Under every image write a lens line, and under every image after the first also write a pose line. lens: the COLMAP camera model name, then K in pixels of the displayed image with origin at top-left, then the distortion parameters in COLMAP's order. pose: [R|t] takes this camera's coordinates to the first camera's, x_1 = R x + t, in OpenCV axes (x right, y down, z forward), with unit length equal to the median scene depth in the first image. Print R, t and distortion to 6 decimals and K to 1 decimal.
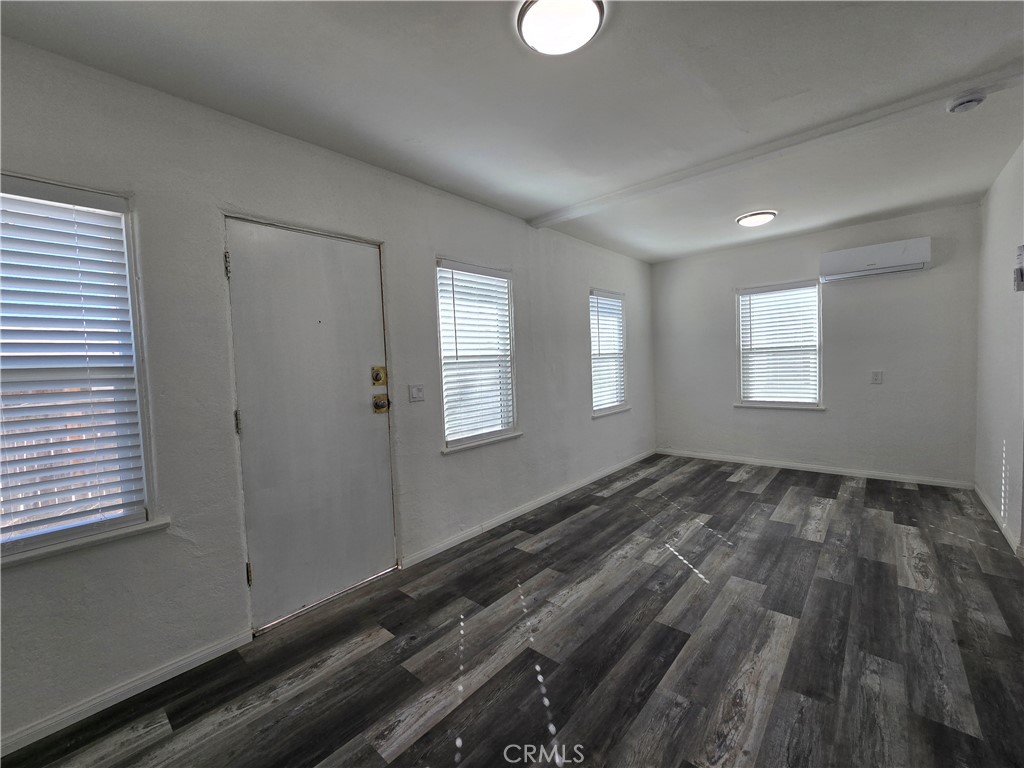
lens RADIAL K [[424.0, 0, 512.0], [0, 424.0, 384.0], [0, 0, 1]] dist [-0.000914, -0.000347]
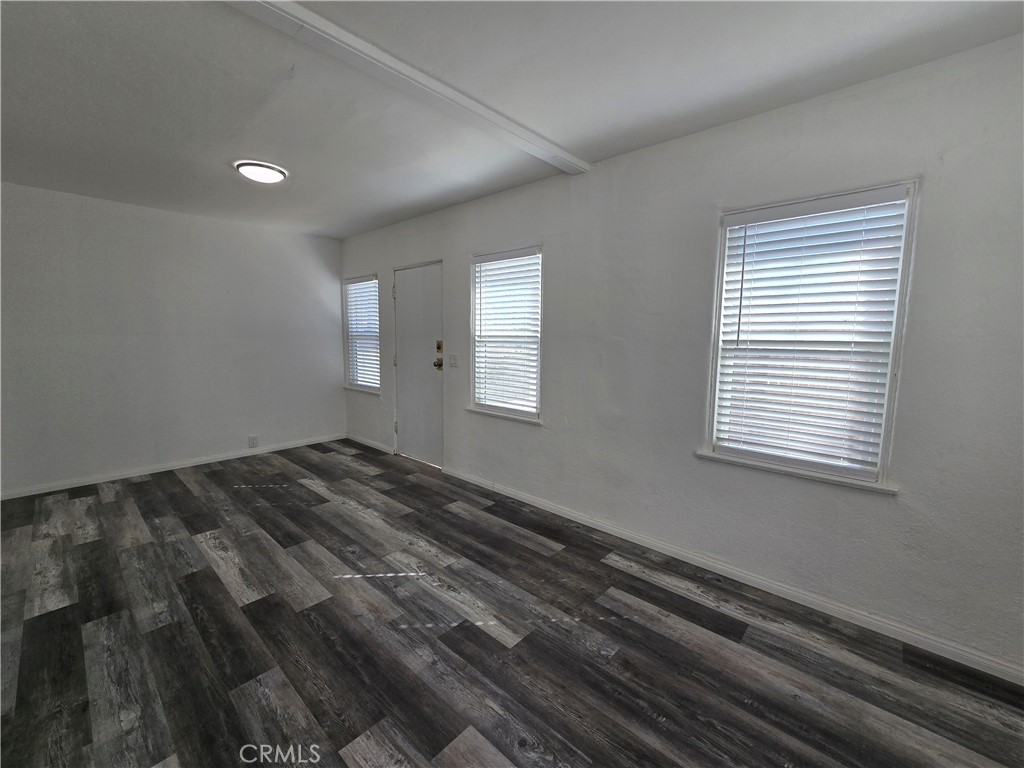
lens RADIAL K [[424.0, 0, 512.0], [0, 424.0, 384.0], [0, 0, 1]] dist [-0.000914, -0.000347]
pose [[-0.026611, 0.158243, -0.987042, 1.170482], [-0.061031, 0.985292, 0.159608, -0.139462], [0.997781, 0.064487, -0.016562, 1.205664]]
